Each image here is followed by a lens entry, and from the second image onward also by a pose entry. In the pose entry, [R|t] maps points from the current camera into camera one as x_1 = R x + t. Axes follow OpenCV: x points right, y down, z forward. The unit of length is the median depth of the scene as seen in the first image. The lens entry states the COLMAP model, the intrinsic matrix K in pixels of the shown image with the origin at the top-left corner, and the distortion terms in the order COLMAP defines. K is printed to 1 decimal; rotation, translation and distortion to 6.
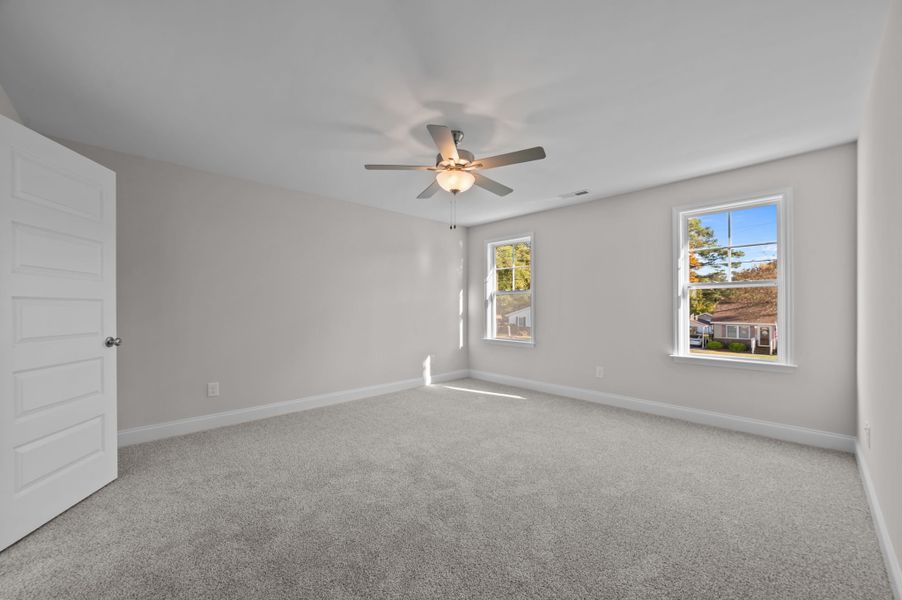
lens RADIAL K [[351.9, 0, 453.5], [0, 351.9, 309.9], [0, 0, 1]] dist [-0.014461, 0.000054]
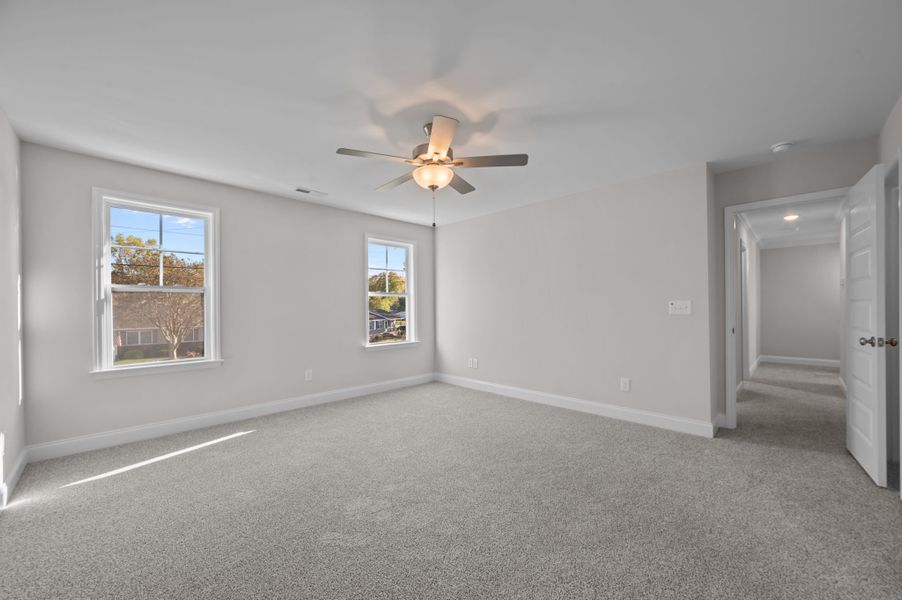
lens RADIAL K [[351.9, 0, 453.5], [0, 351.9, 309.9], [0, 0, 1]] dist [-0.014461, 0.000054]
pose [[-0.020118, -0.005849, 0.999780, -0.479867], [0.019079, 0.999799, 0.006233, -0.005511], [-0.999616, 0.019201, -0.020003, 0.491265]]
